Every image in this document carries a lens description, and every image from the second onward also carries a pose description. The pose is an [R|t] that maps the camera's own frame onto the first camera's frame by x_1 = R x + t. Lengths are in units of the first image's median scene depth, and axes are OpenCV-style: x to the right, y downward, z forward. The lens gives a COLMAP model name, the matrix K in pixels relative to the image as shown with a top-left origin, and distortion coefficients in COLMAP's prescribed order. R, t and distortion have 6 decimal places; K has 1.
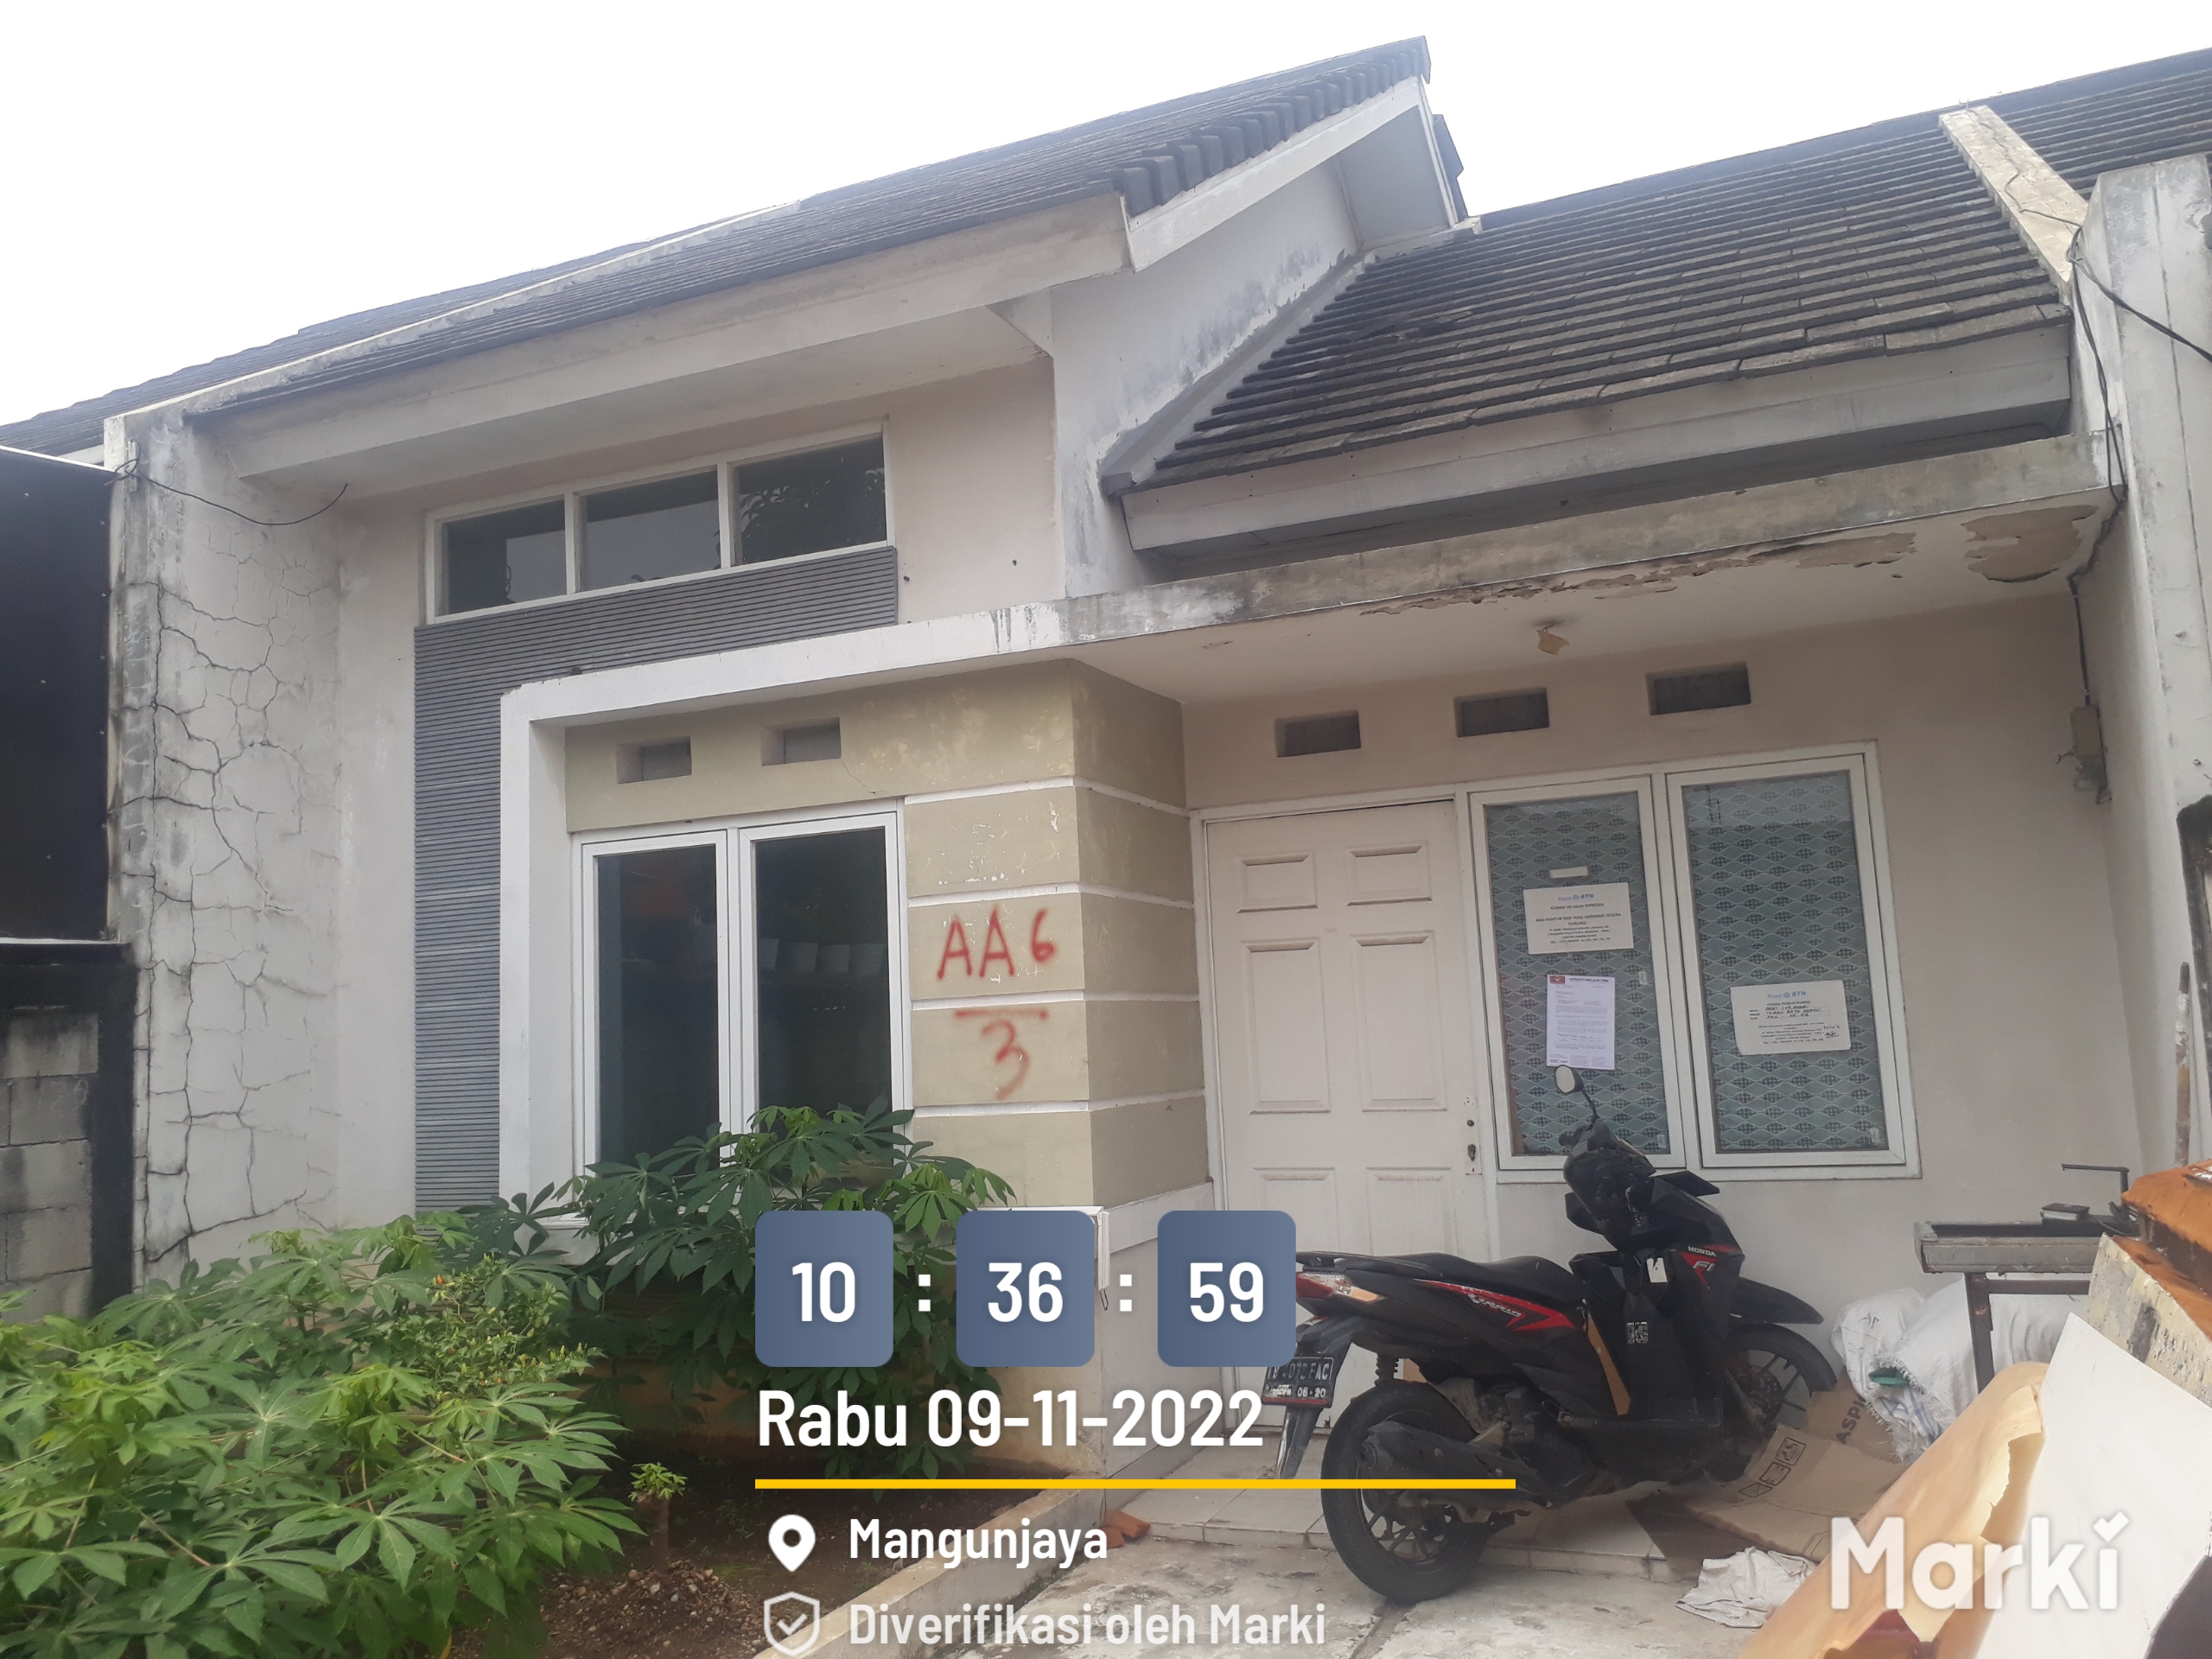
lens RADIAL K [[1748.0, 0, 1130.5], [0, 1748.0, 819.4], [0, 0, 1]] dist [0.111843, -0.179325]
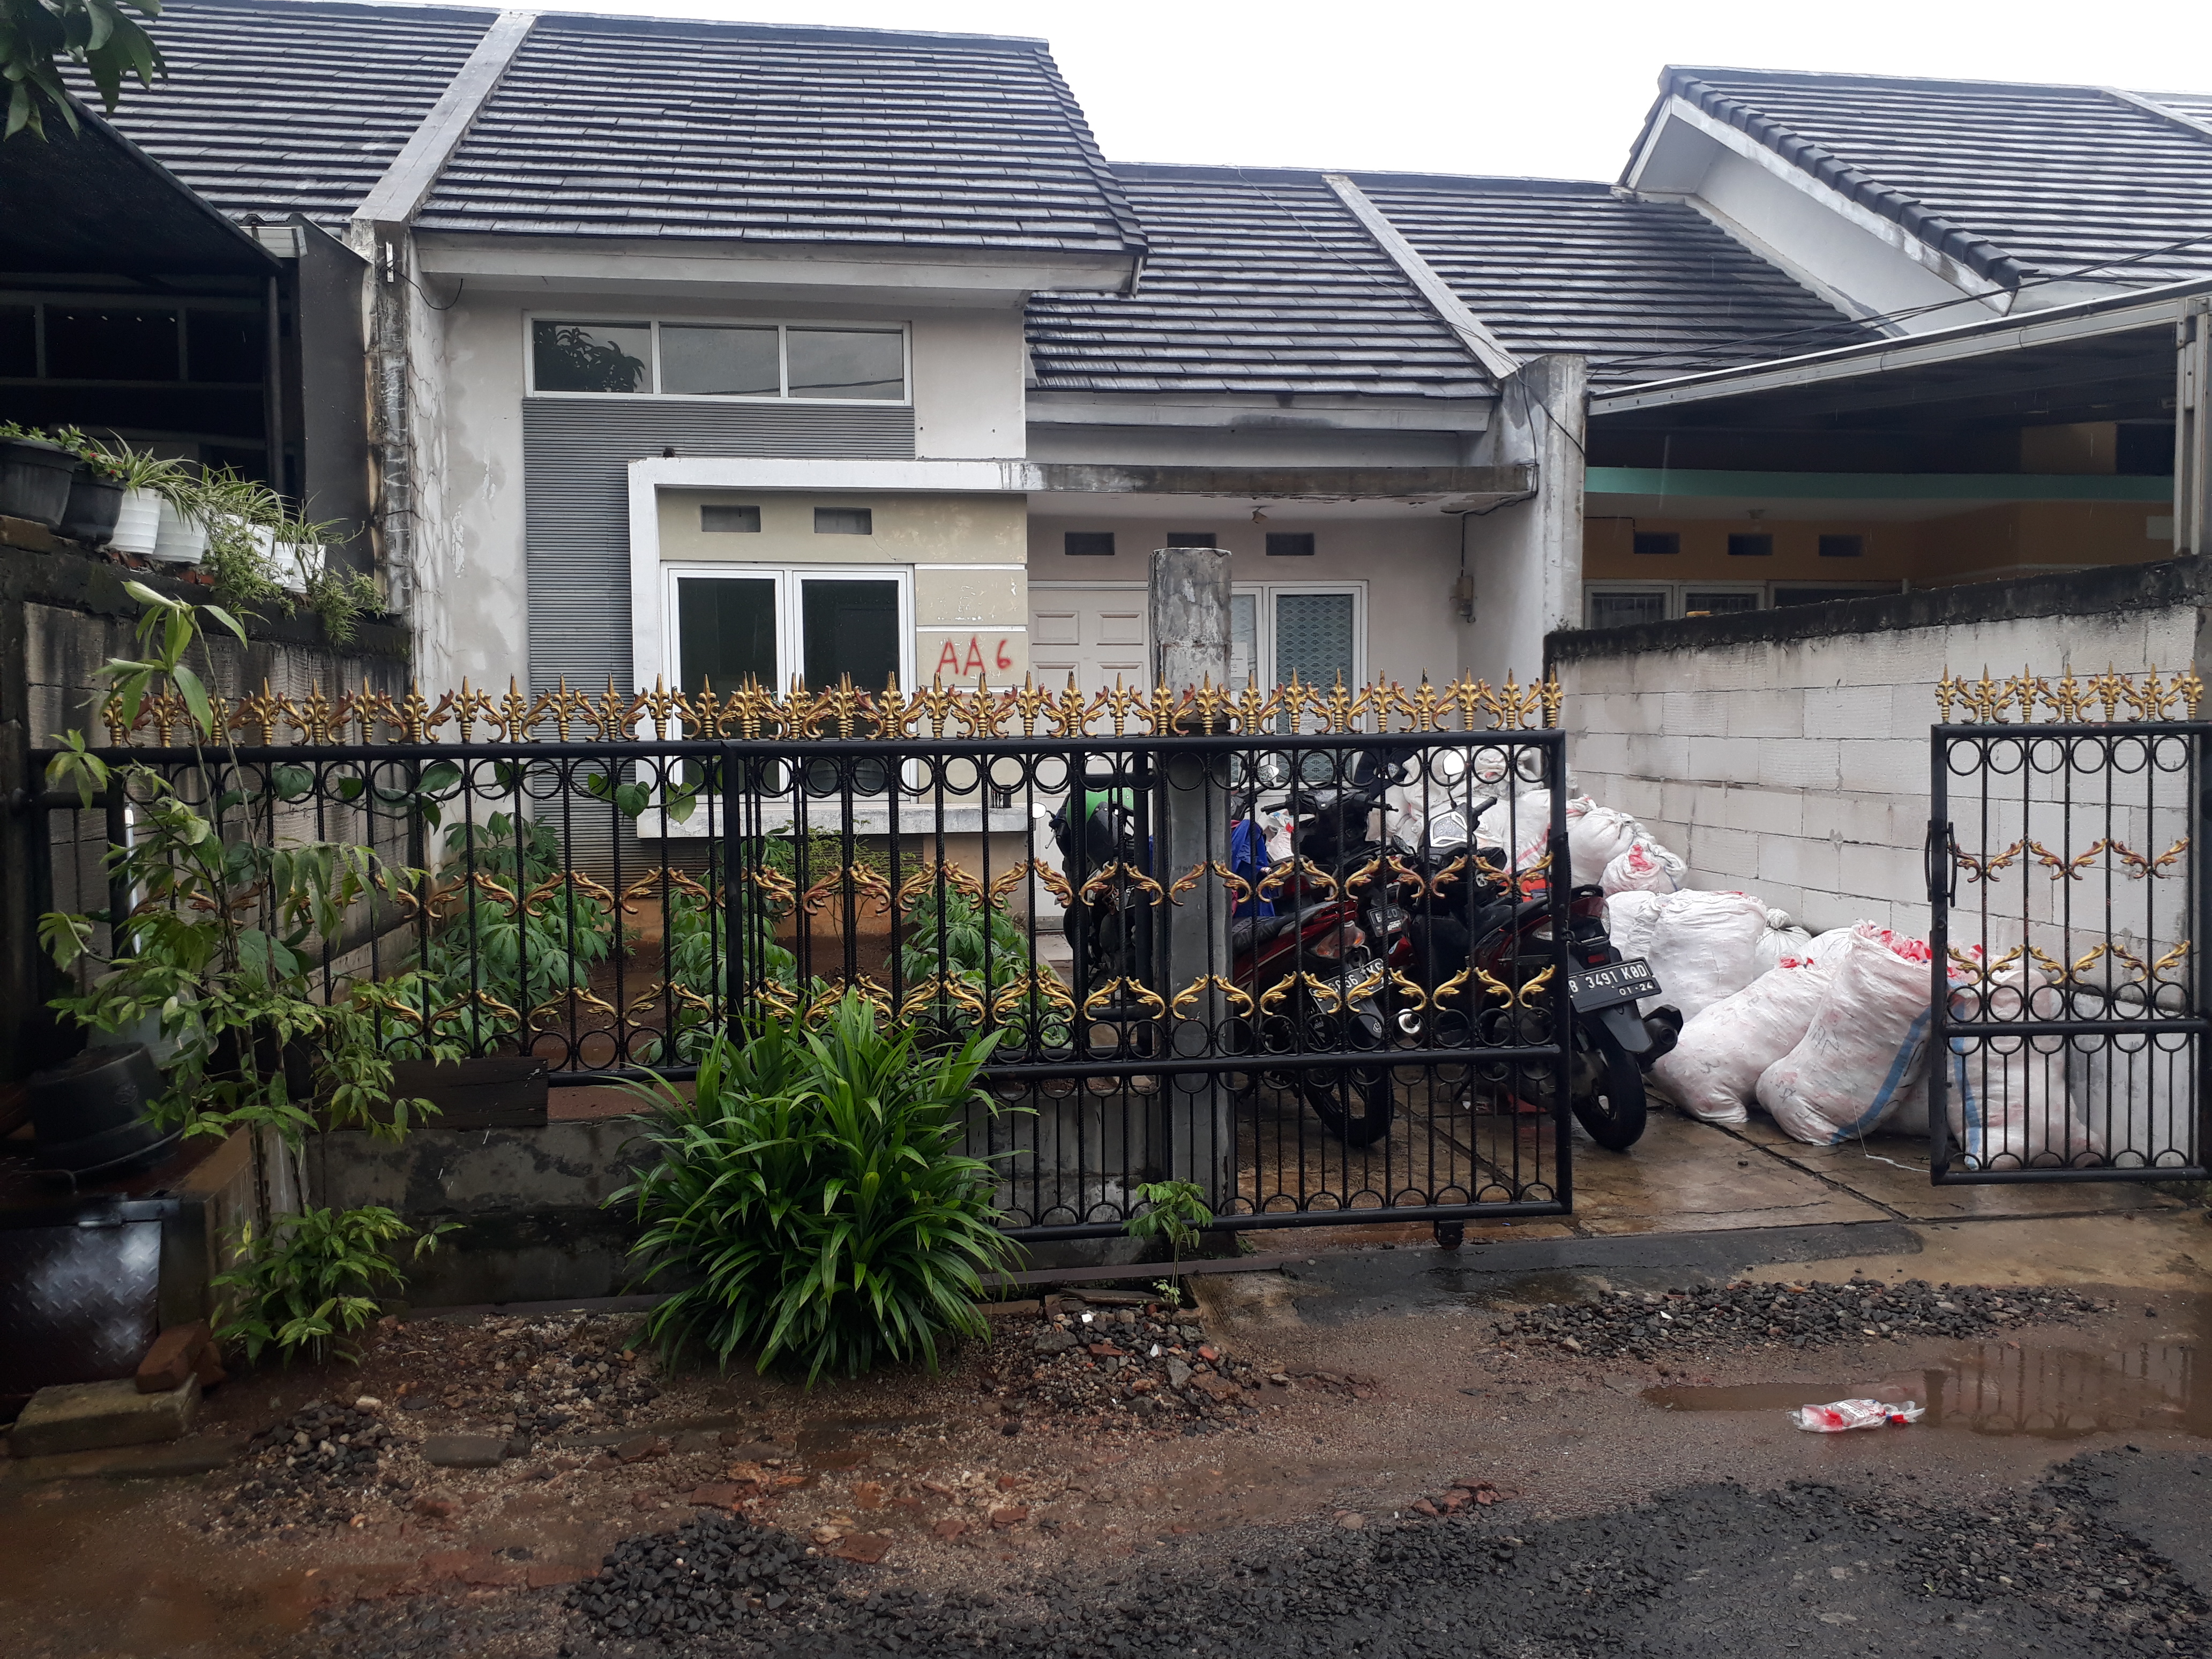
lens RADIAL K [[1824.6, 0, 1106.0], [0, 1824.6, 829.5], [0, 0, 1]] dist [0.121085, -0.200837]
pose [[0.835367, 0.008585, 0.549626, -0.900267], [-0.100265, 0.985484, 0.136998, -0.019878], [-0.540472, -0.169551, 0.824101, -0.552379]]
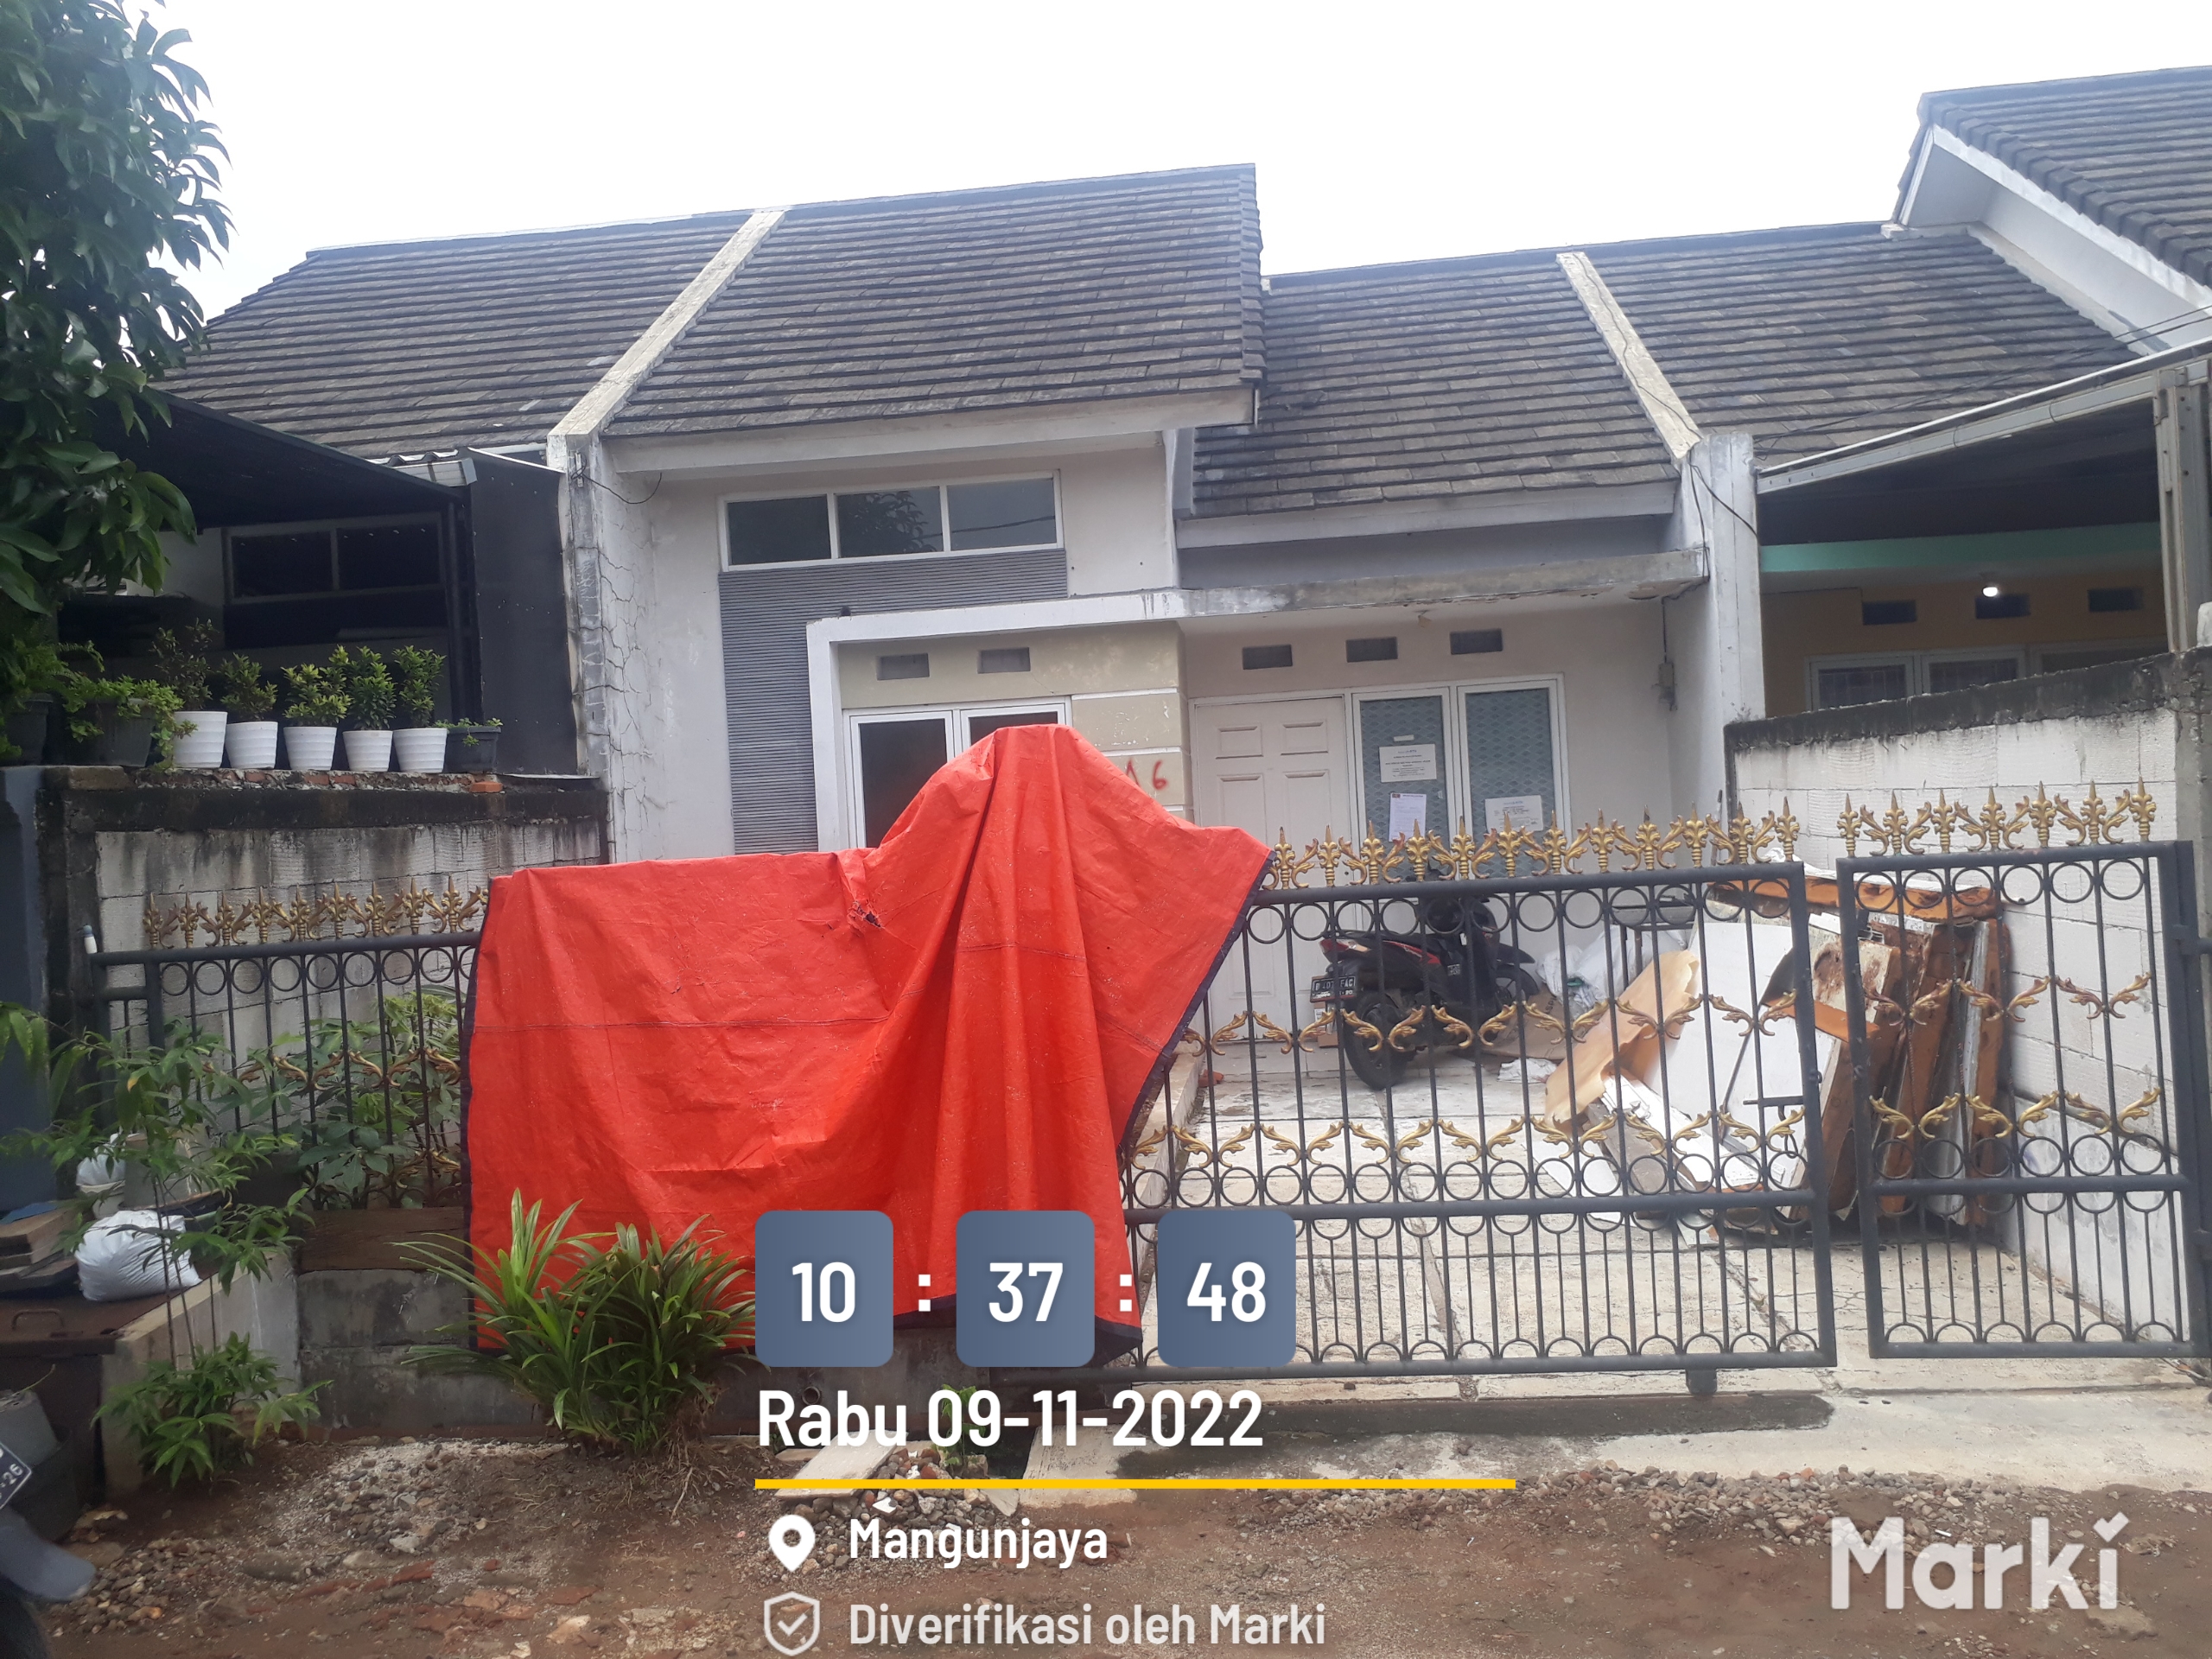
lens RADIAL K [[1819.0, 0, 1106.0], [0, 1819.0, 829.5], [0, 0, 1]] dist [0.138249, -0.194617]
pose [[0.949080, -0.011243, 0.314834, -0.649035], [-0.027524, 0.992582, 0.118418, -0.092486], [-0.313830, -0.121054, 0.941731, -0.713380]]
